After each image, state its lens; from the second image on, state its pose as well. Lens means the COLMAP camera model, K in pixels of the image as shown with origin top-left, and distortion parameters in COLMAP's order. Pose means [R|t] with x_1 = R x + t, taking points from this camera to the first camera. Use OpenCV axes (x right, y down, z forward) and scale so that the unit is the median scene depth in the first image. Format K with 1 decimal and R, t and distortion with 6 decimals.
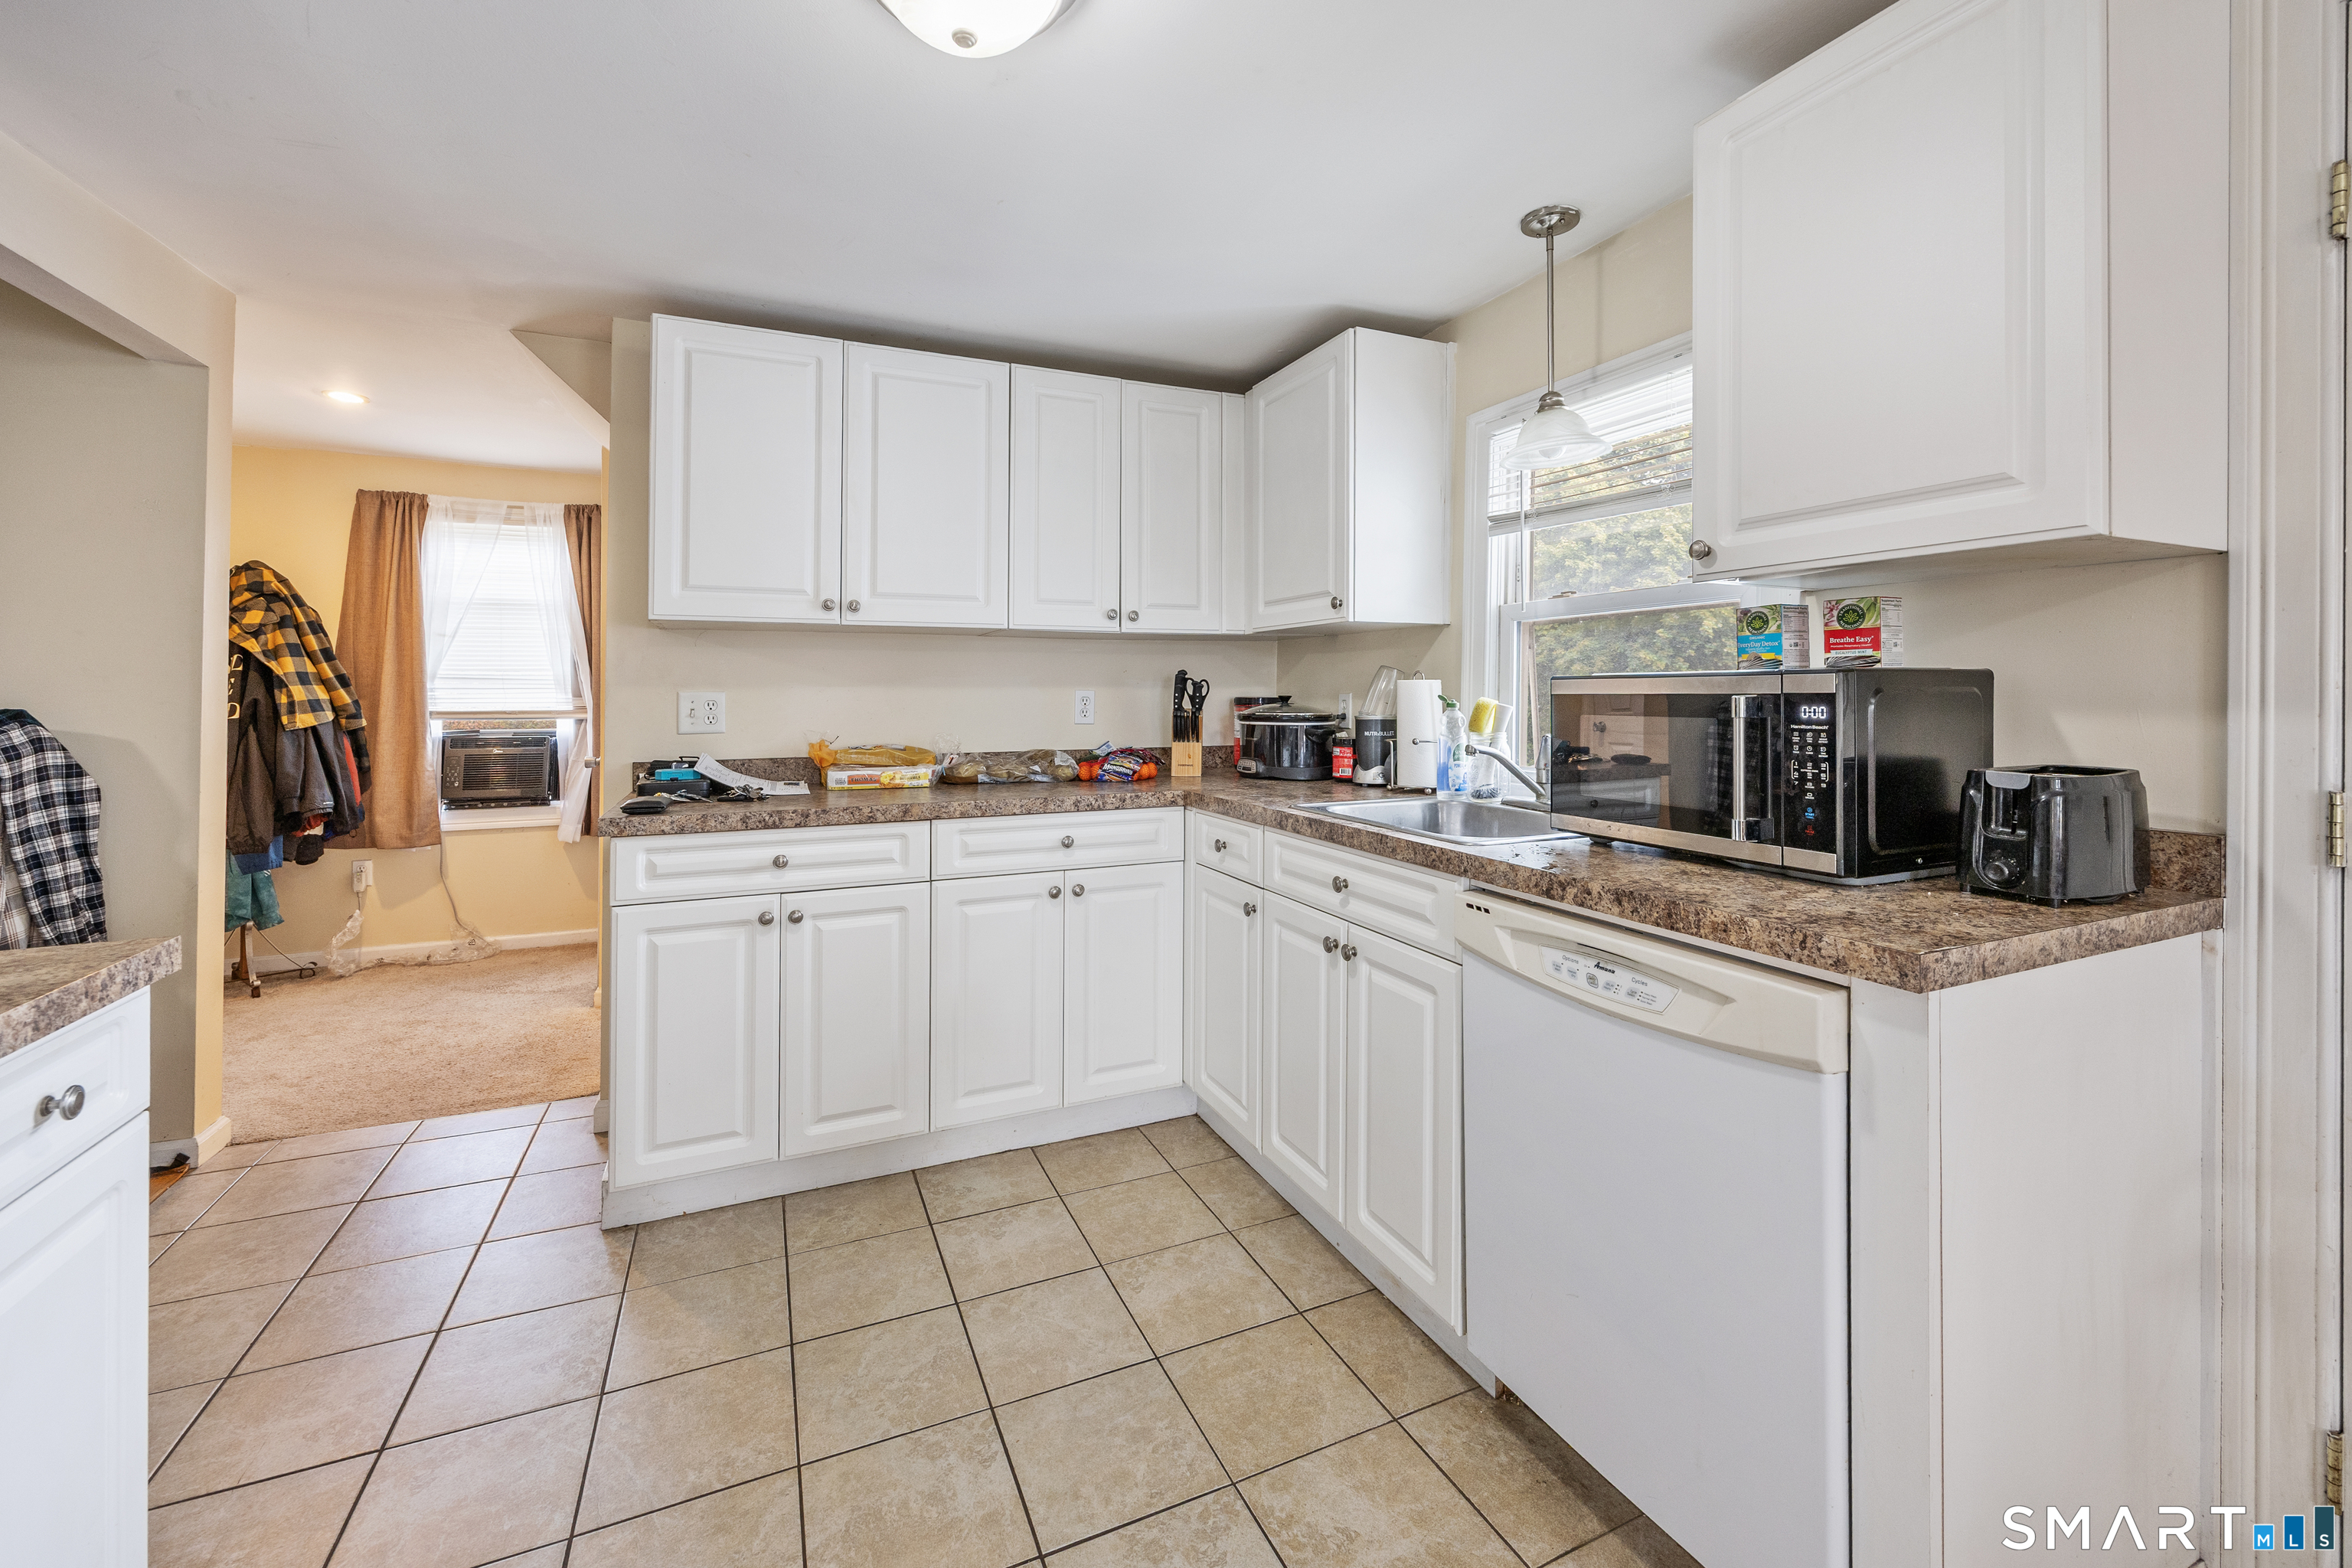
lens RADIAL K [[974.8, 0, 1210.7], [0, 974.8, 678.2], [0, 0, 1]] dist [-0.002935, 0.000239]
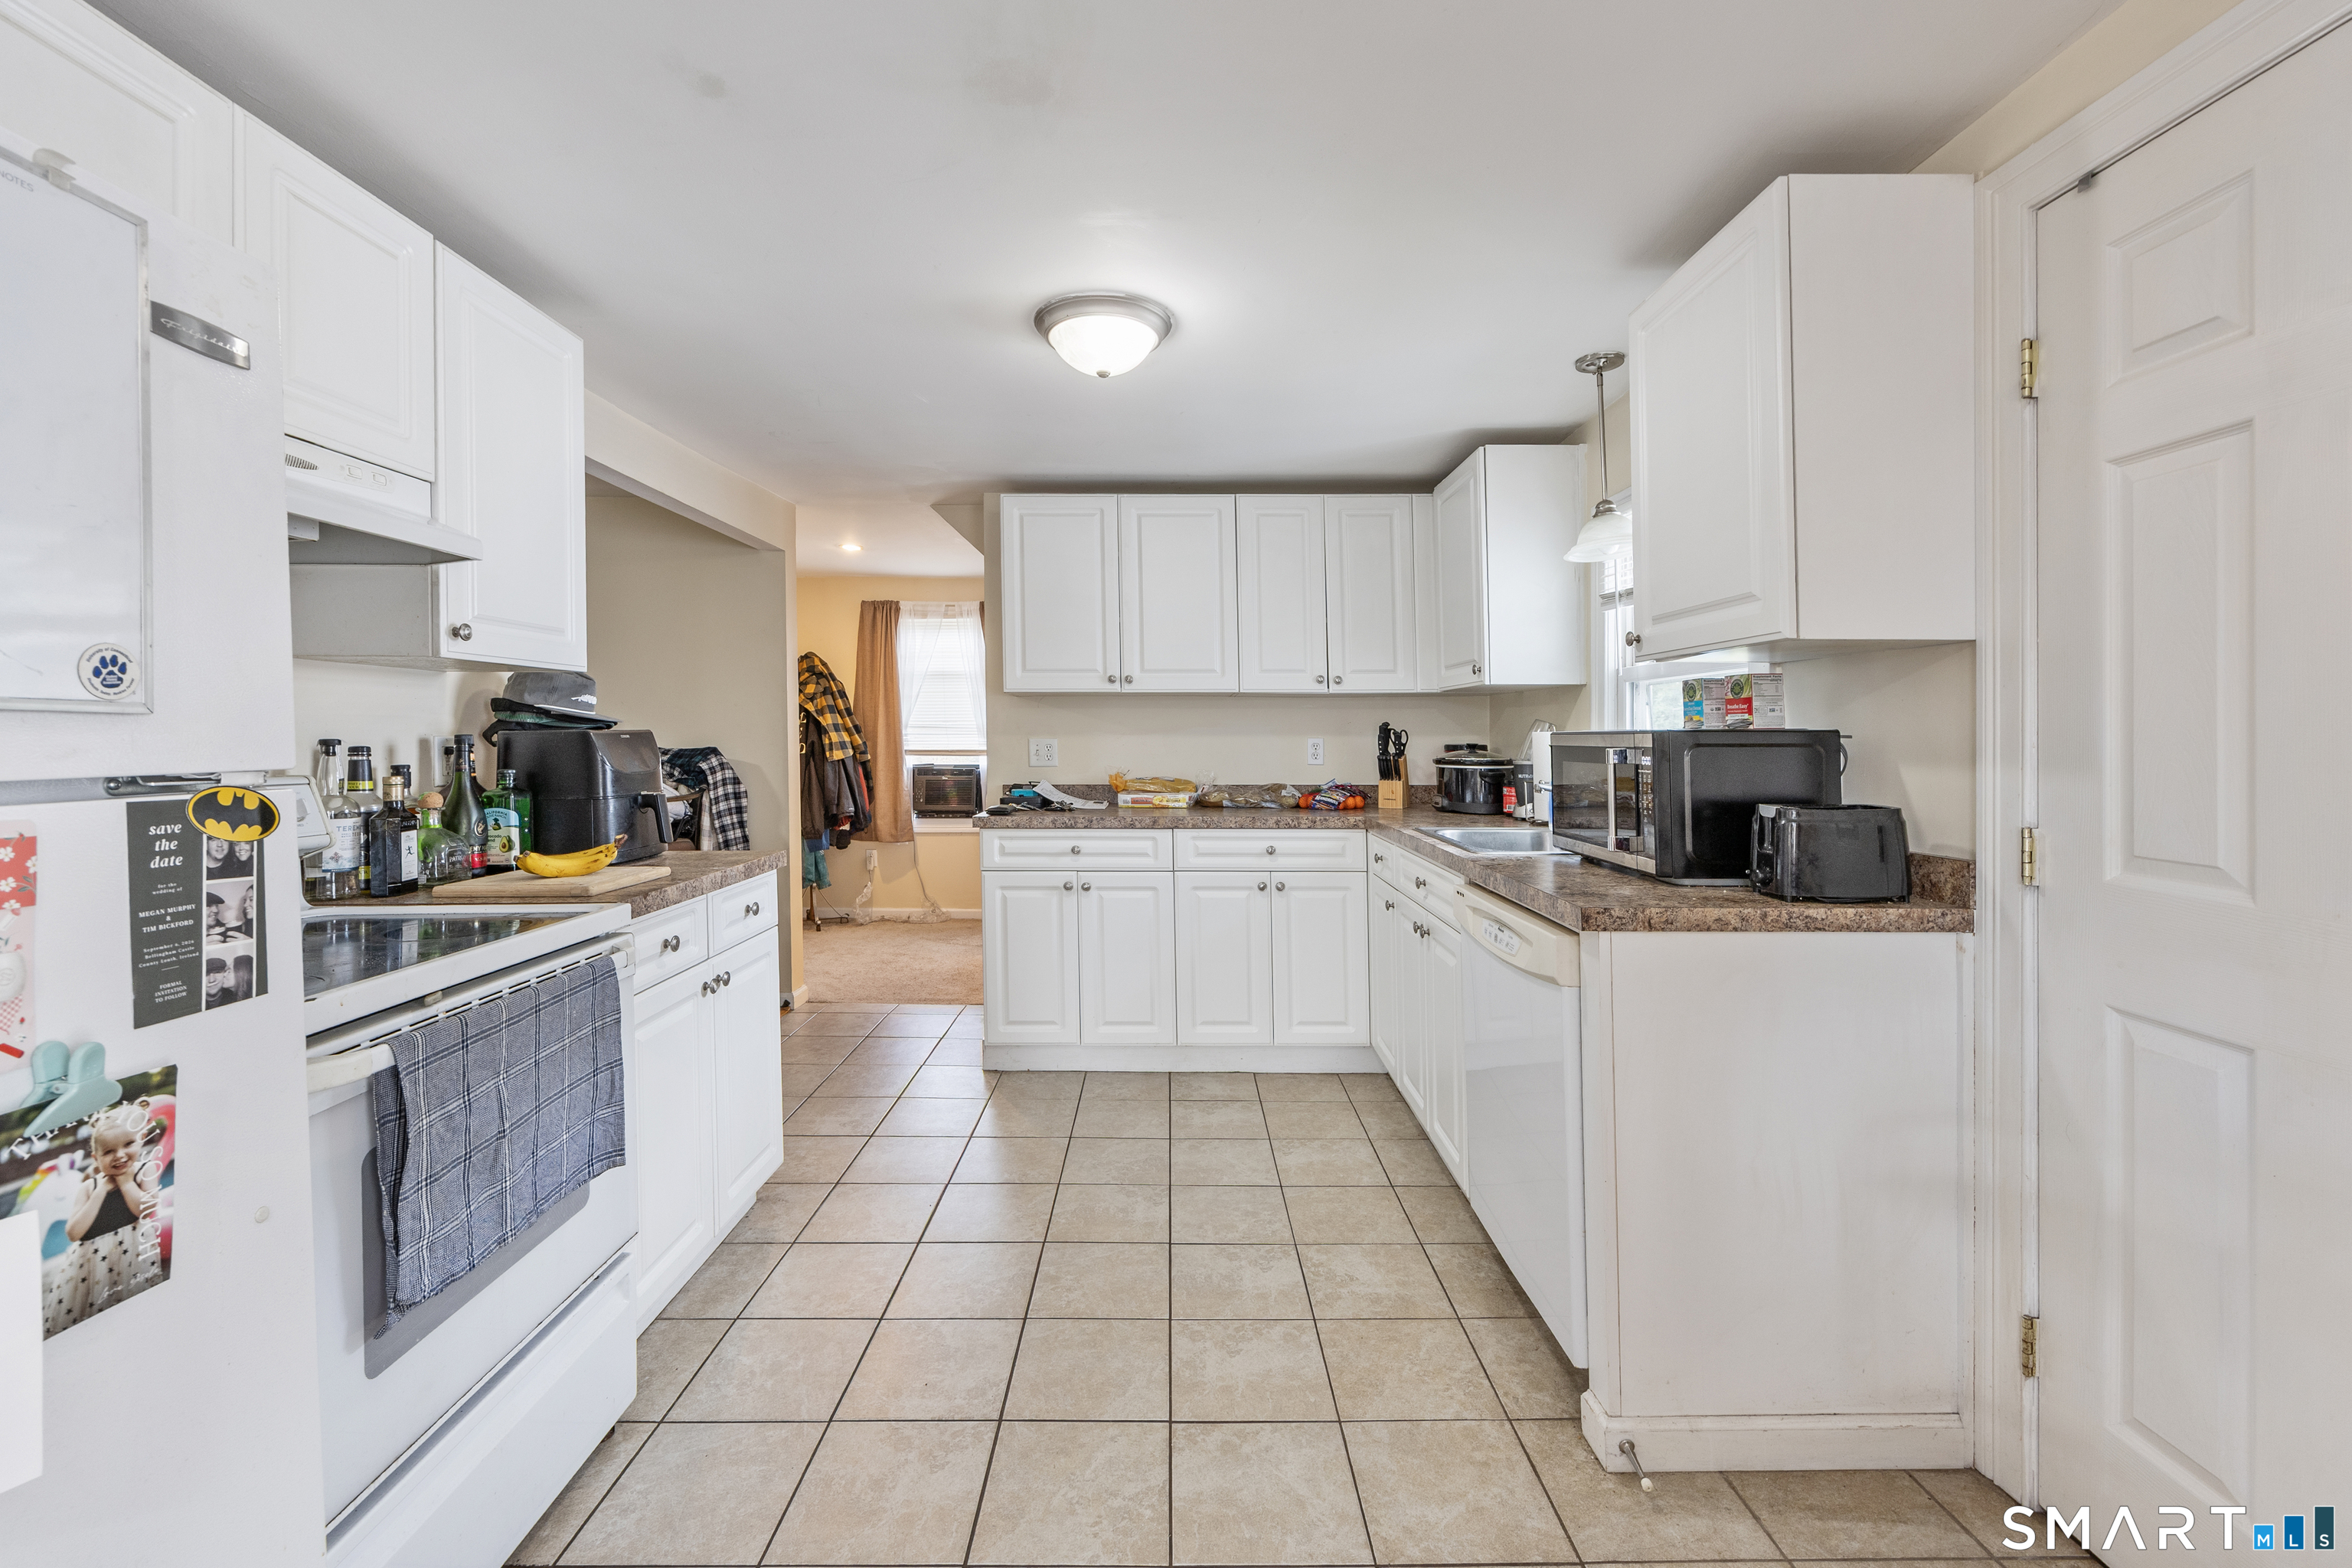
lens RADIAL K [[974.8, 0, 1186.9], [0, 974.8, 789.6], [0, 0, 1]] dist [-0.002935, 0.000239]
pose [[0.915758, 0.026405, -0.400863, 0.291880], [0.001479, 0.997609, 0.069090, -0.011257], [0.401729, -0.063862, 0.913529, -0.287419]]
